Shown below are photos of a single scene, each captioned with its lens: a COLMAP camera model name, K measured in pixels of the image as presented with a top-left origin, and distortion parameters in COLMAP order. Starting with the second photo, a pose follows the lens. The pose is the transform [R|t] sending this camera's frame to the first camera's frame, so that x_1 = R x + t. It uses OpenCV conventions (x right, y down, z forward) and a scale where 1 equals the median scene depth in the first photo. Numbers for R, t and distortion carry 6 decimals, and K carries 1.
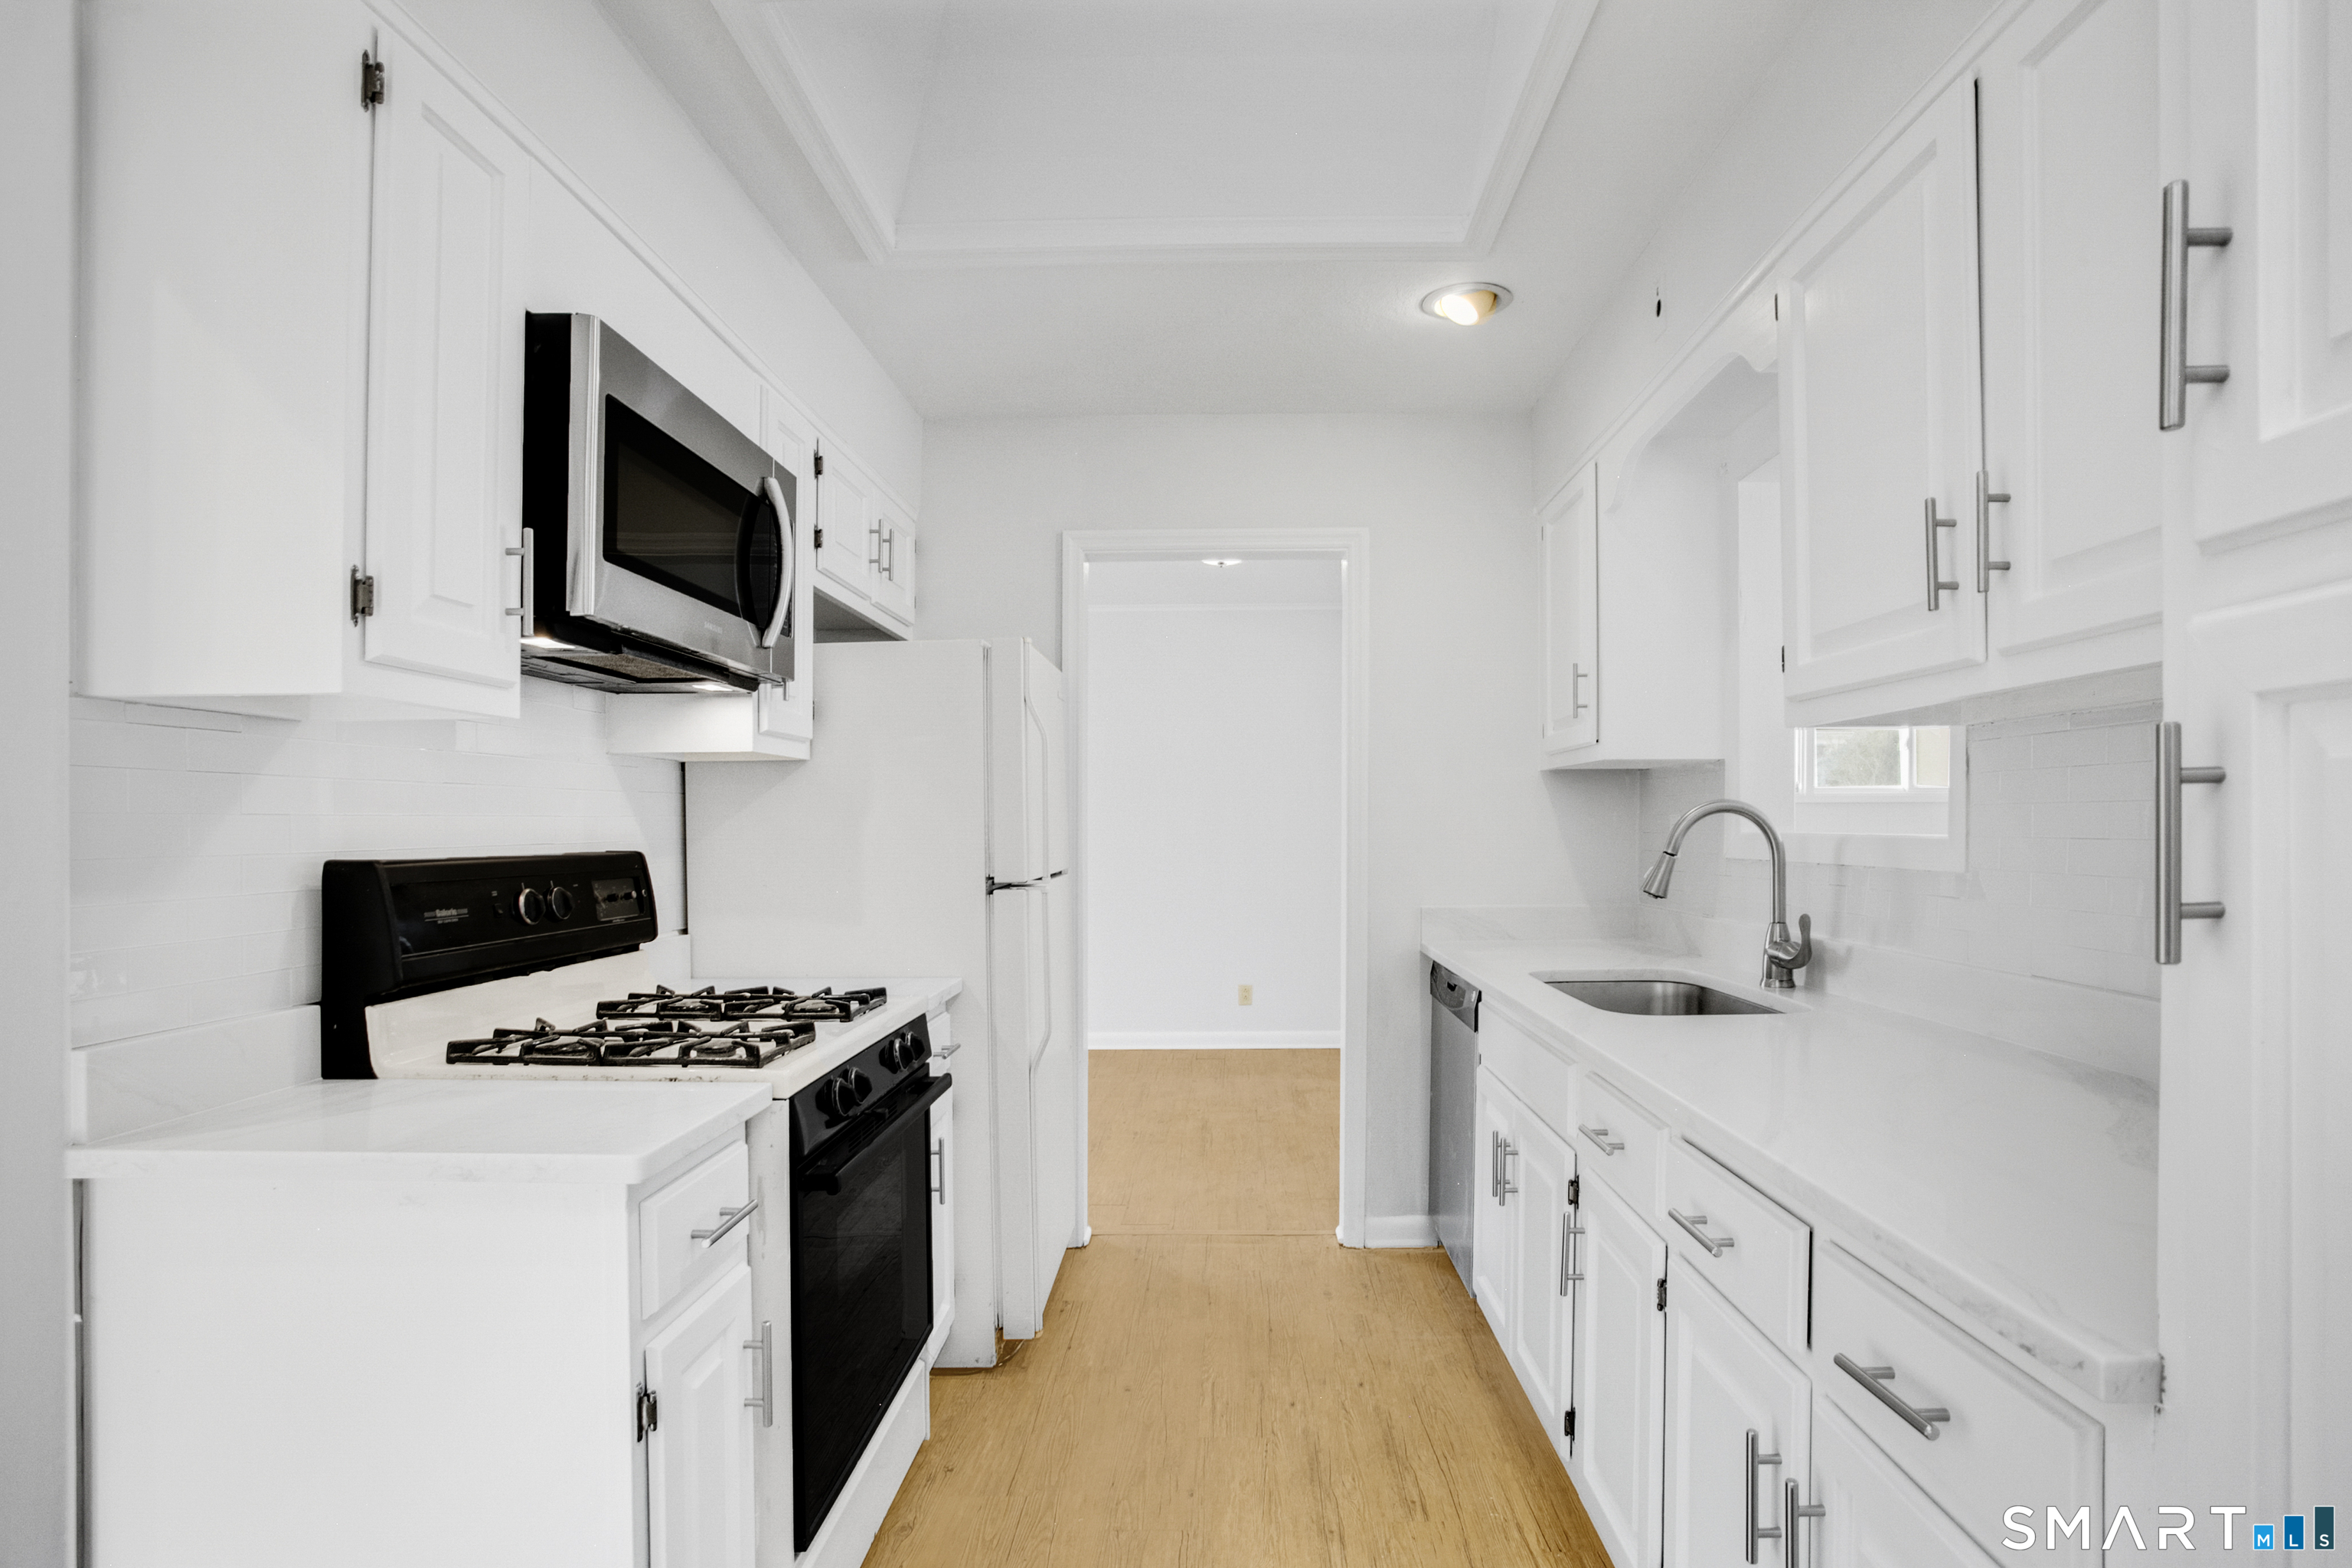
lens RADIAL K [[1172.9, 0, 1201.1], [0, 1172.9, 823.1], [0, 0, 1]] dist [-0.040432, 0.023809]
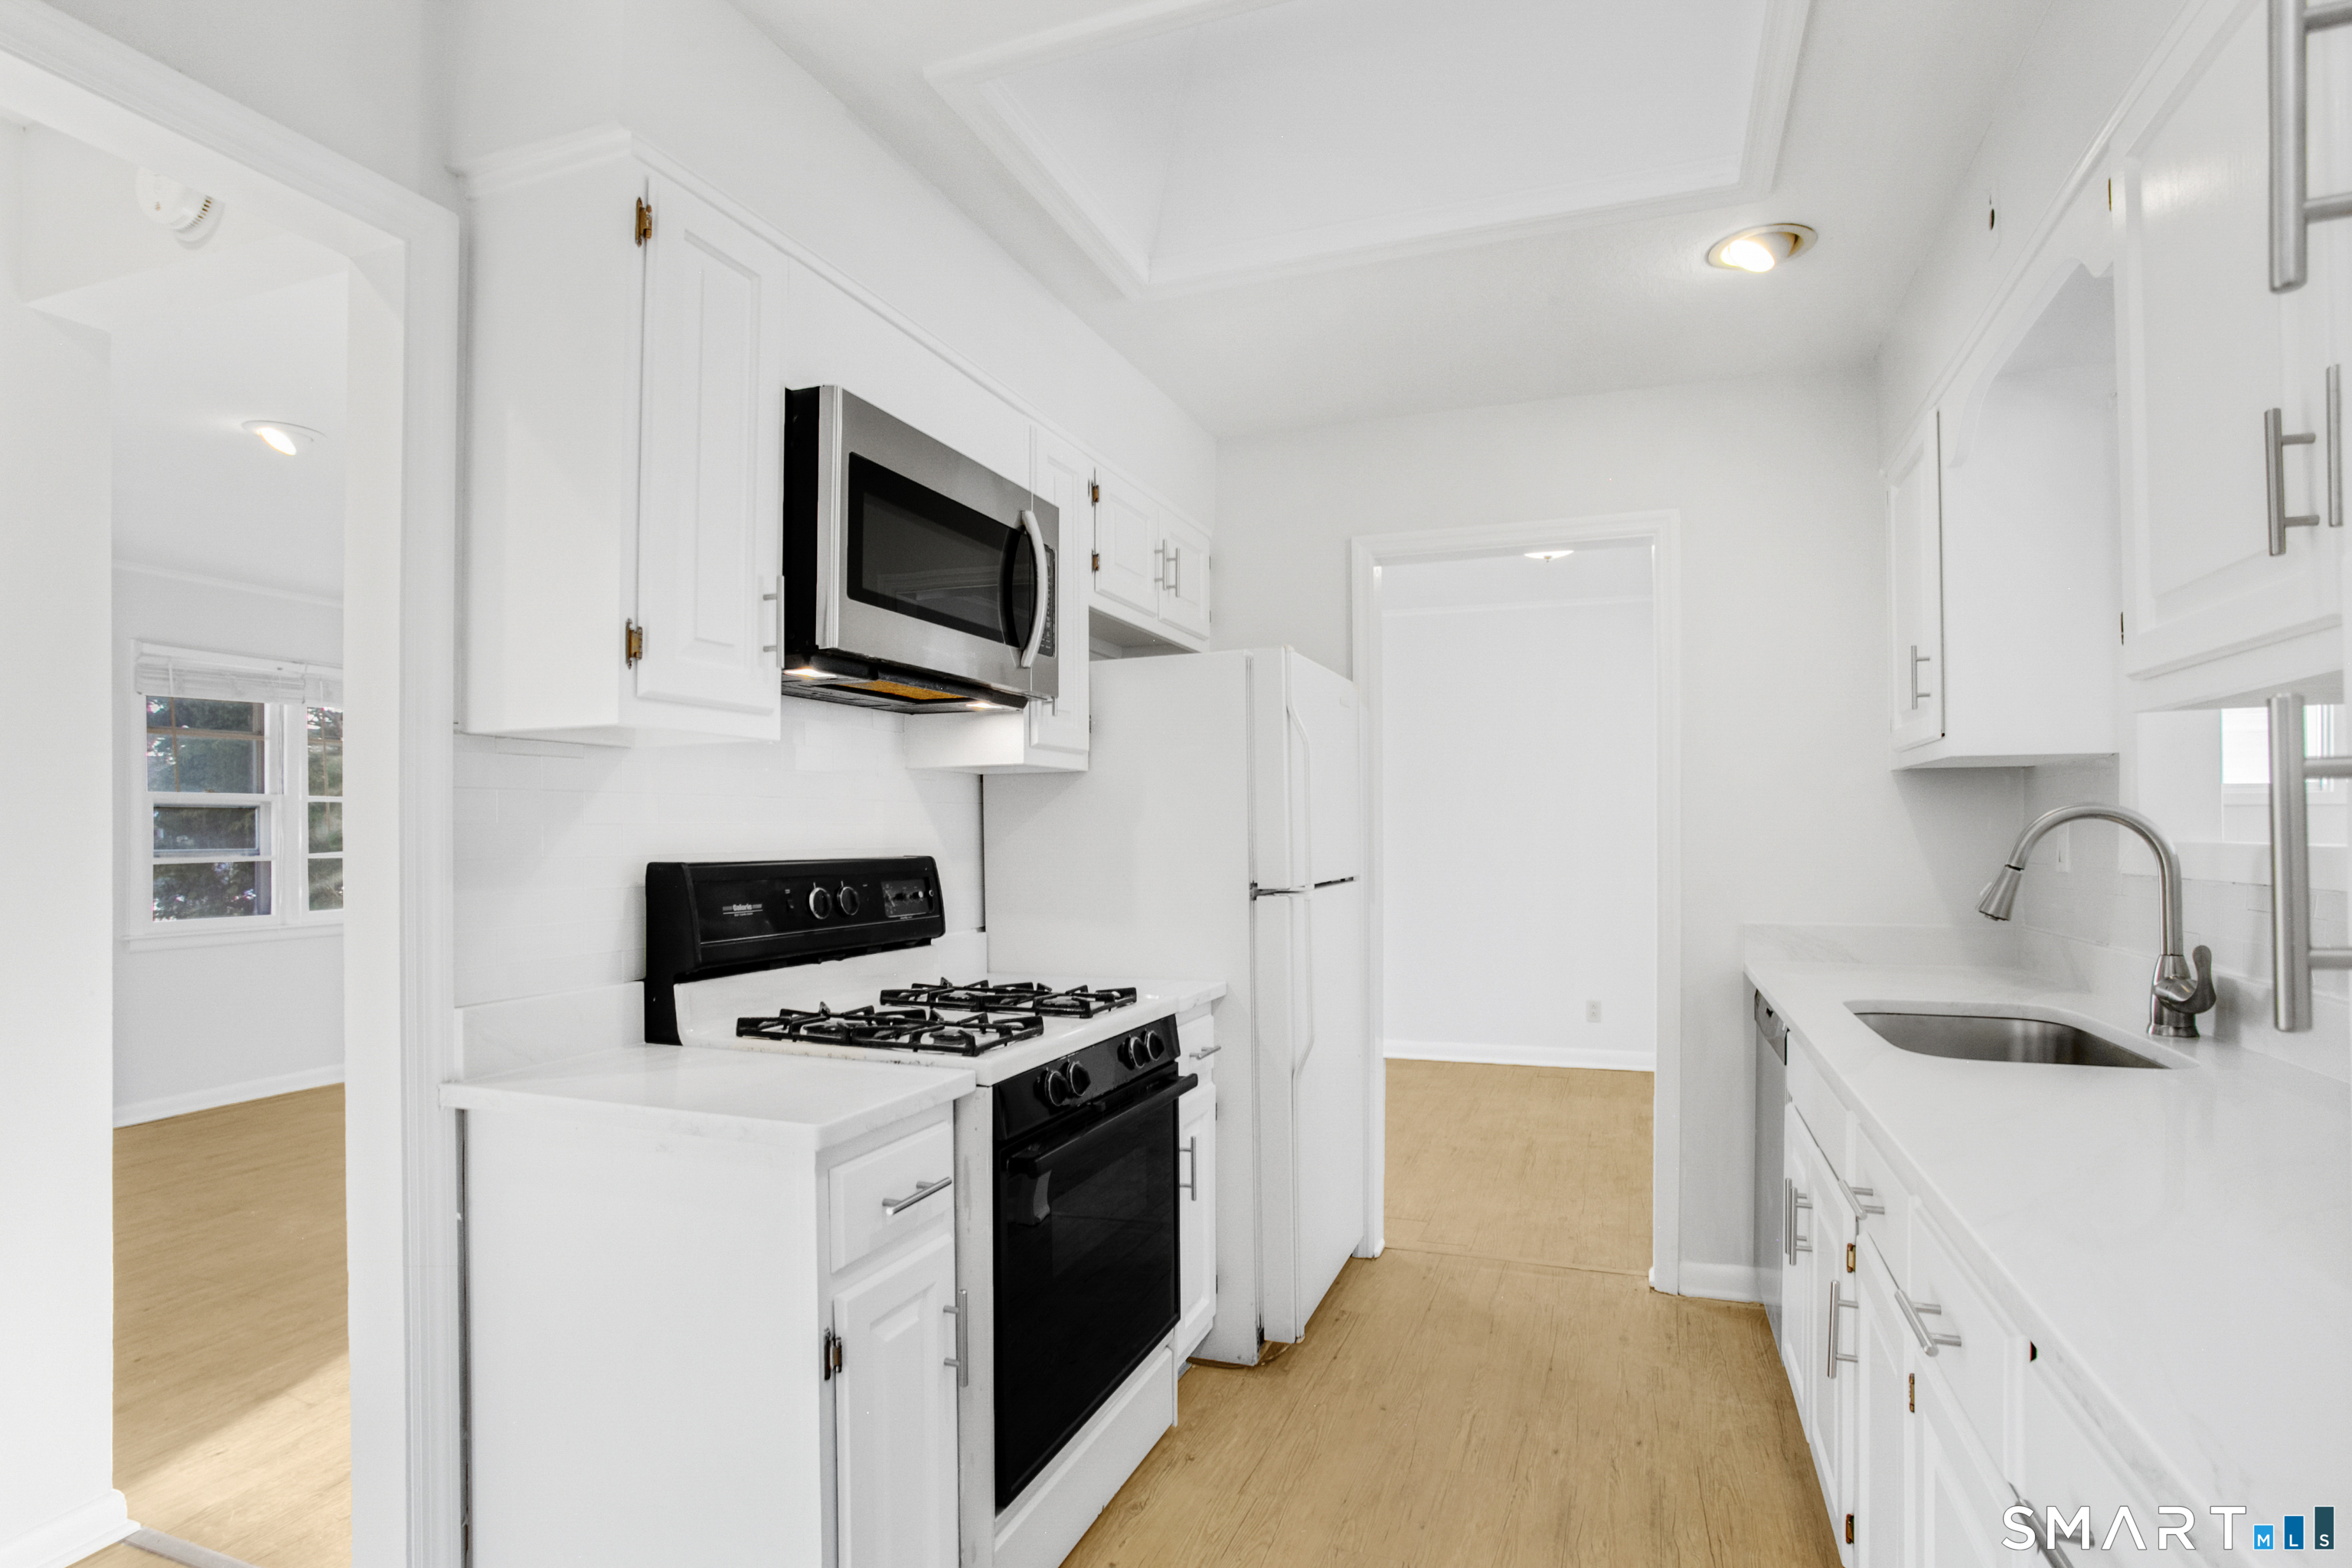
lens RADIAL K [[1172.9, 0, 1201.1], [0, 1172.9, 823.1], [0, 0, 1]] dist [-0.040432, 0.023809]
pose [[0.945083, -0.000918, -0.326829, 0.124257], [-0.000431, 0.999992, -0.004055, -0.002305], [0.326830, 0.003974, 0.945075, 0.025505]]
